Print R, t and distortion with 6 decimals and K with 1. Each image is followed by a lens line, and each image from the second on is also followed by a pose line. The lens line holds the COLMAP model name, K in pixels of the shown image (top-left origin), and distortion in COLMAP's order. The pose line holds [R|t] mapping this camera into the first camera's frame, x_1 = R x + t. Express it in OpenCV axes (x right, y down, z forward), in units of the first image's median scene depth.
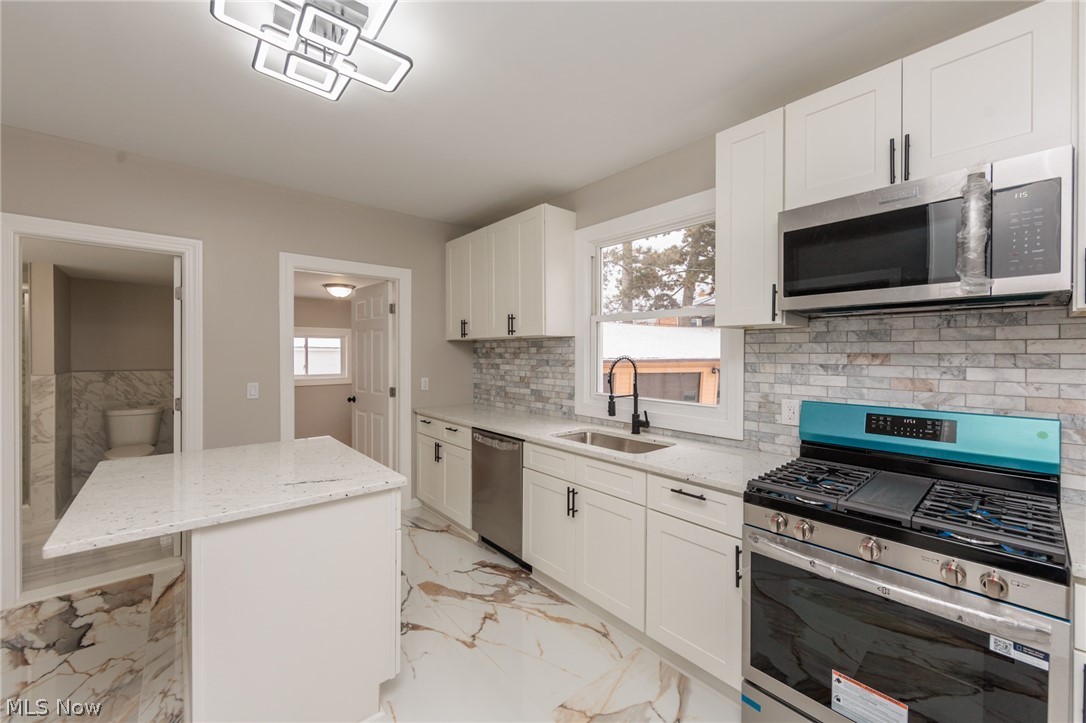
lens RADIAL K [[425.1, 0, 544.5], [0, 425.1, 356.8], [0, 0, 1]] dist [-0.000677, -0.000015]
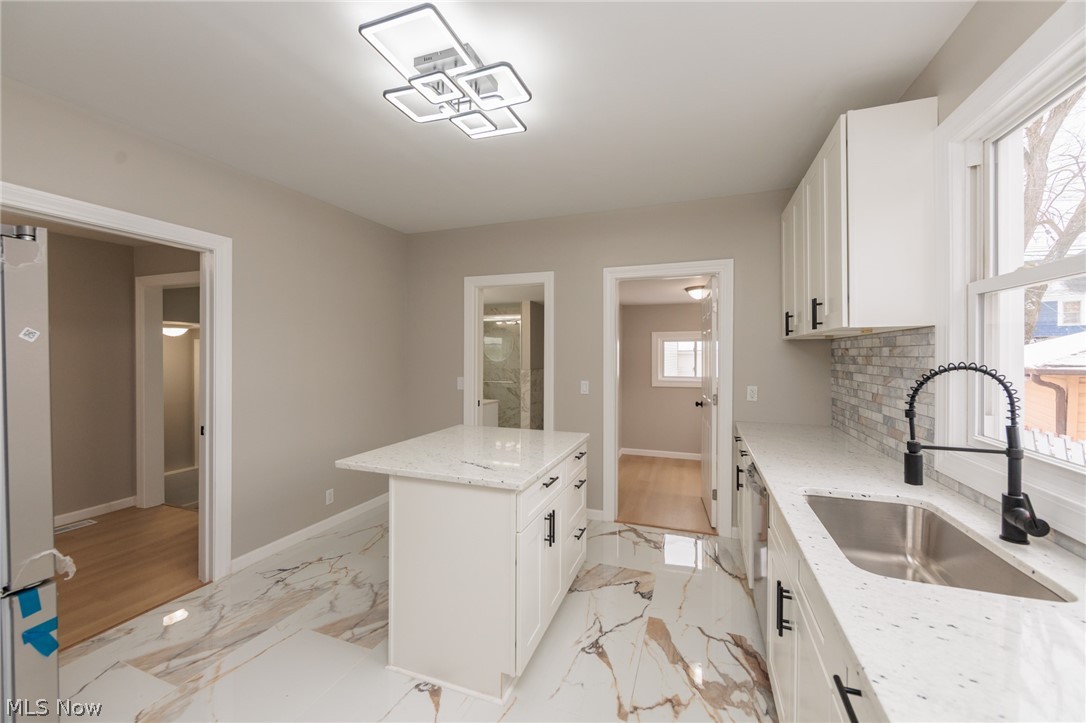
lens RADIAL K [[425.1, 0, 544.5], [0, 425.1, 356.8], [0, 0, 1]] dist [-0.000677, -0.000015]
pose [[0.480805, 0.000744, -0.876827, 0.310516], [-0.006295, 0.999977, -0.002604, -0.003520], [0.876805, 0.006771, 0.480799, 0.312013]]
